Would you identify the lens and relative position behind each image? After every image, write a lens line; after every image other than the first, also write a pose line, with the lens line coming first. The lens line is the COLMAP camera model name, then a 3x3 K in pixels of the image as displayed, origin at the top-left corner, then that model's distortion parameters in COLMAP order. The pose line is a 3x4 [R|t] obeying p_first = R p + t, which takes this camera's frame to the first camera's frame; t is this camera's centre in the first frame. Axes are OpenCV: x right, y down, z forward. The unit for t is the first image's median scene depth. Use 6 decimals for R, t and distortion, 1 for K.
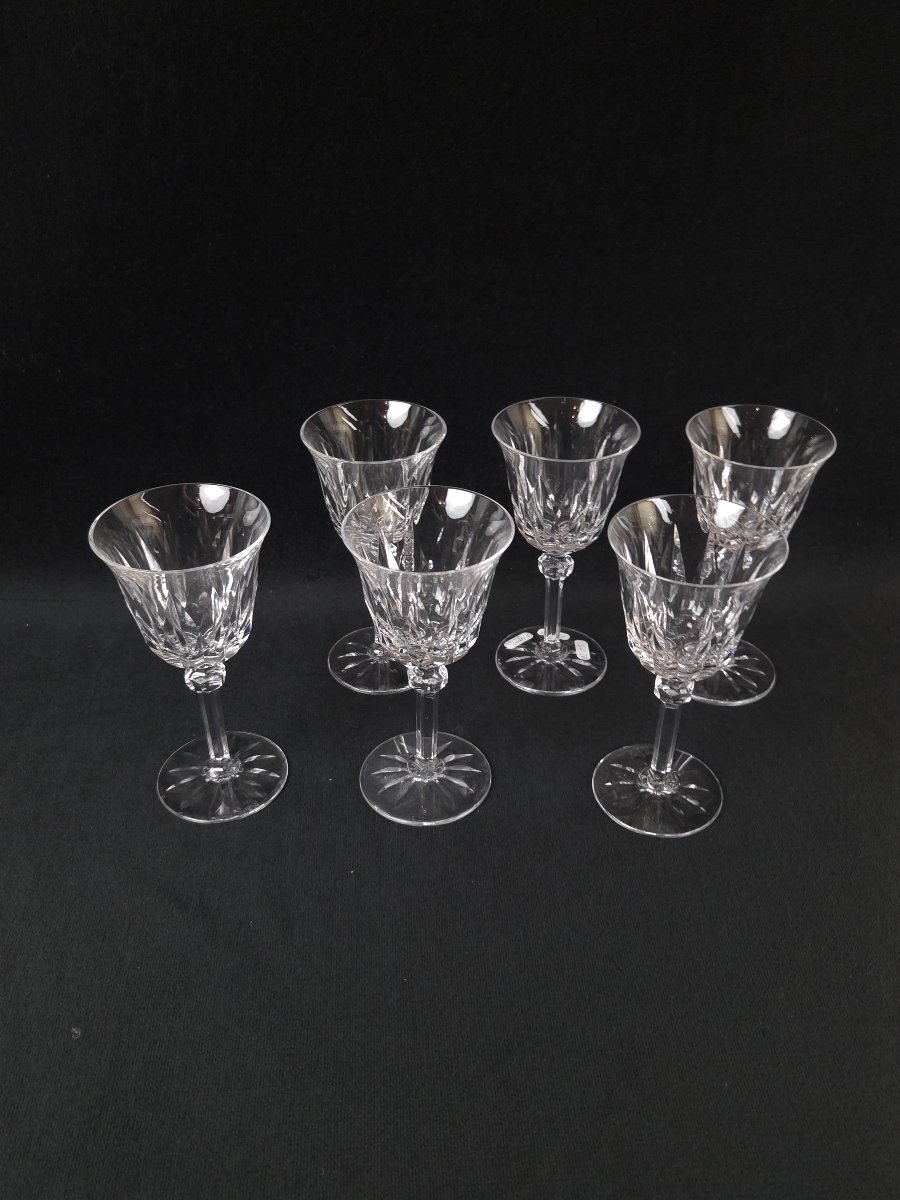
lens RADIAL K [[1121.8, 0, 450.0], [0, 1121.8, 600.0], [0, 0, 1]] dist [0.009699, 0.010853]
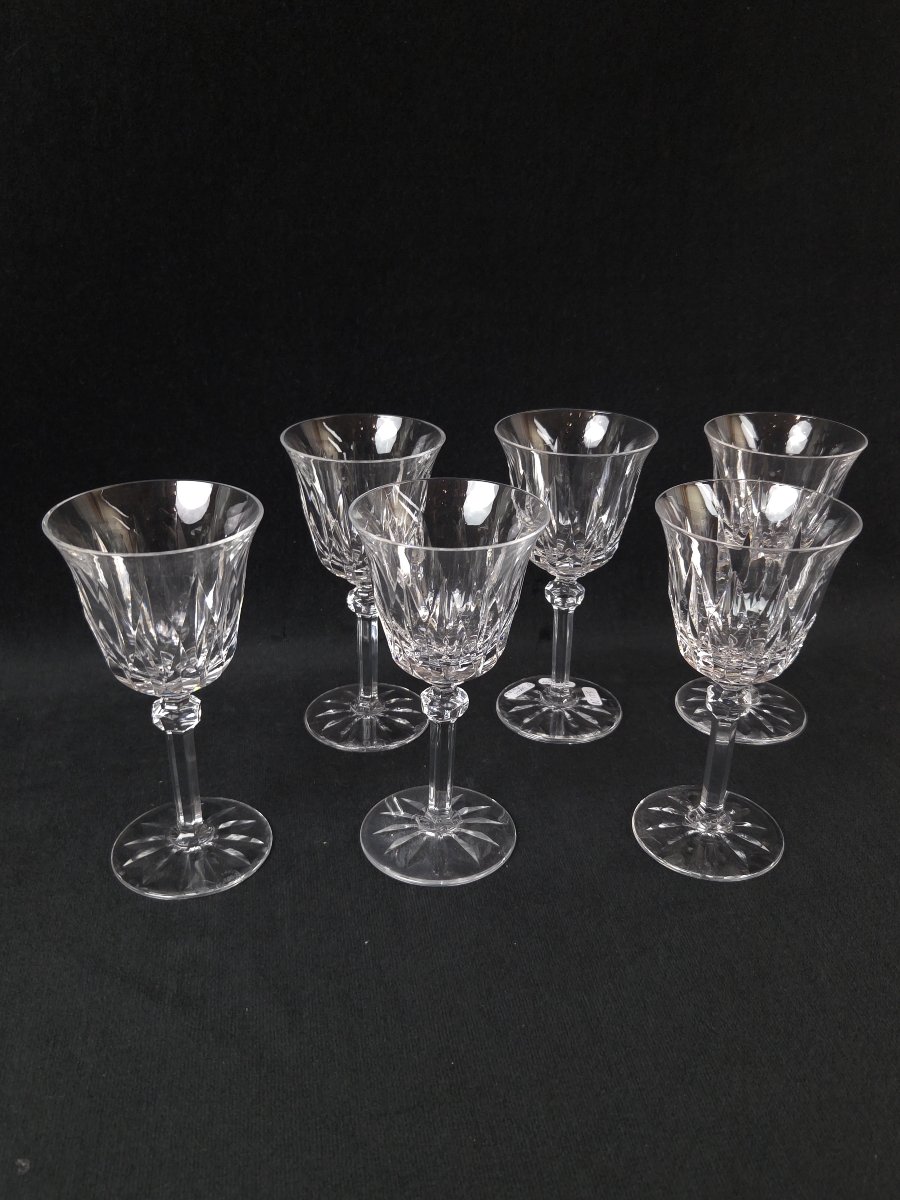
lens RADIAL K [[1112.6, 0, 465.7], [0, 1112.6, 599.6], [0, 0, 1]] dist [0.013299, 0.000845]
pose [[0.992833, -0.029858, 0.115722, -0.093540], [0.047951, 0.986454, -0.156874, 0.117133], [-0.109470, 0.161299, 0.980815, 0.147940]]
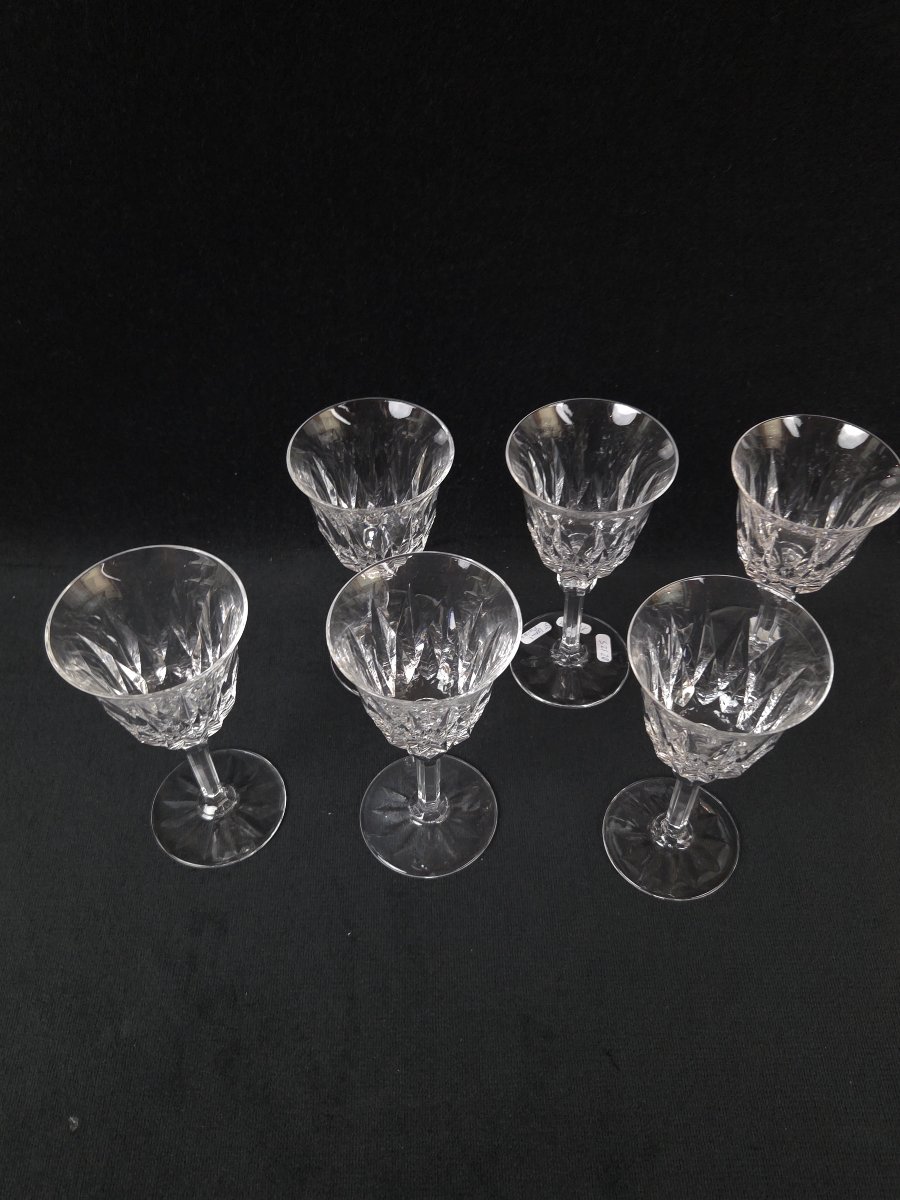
lens RADIAL K [[1121.8, 0, 450.0], [0, 1121.8, 600.0], [0, 0, 1]] dist [0.009699, 0.010853]
pose [[0.998987, 0.021239, -0.039682, 0.031045], [-0.009240, 0.959657, 0.281022, -0.287771], [0.044050, -0.280370, 0.958881, 0.134694]]
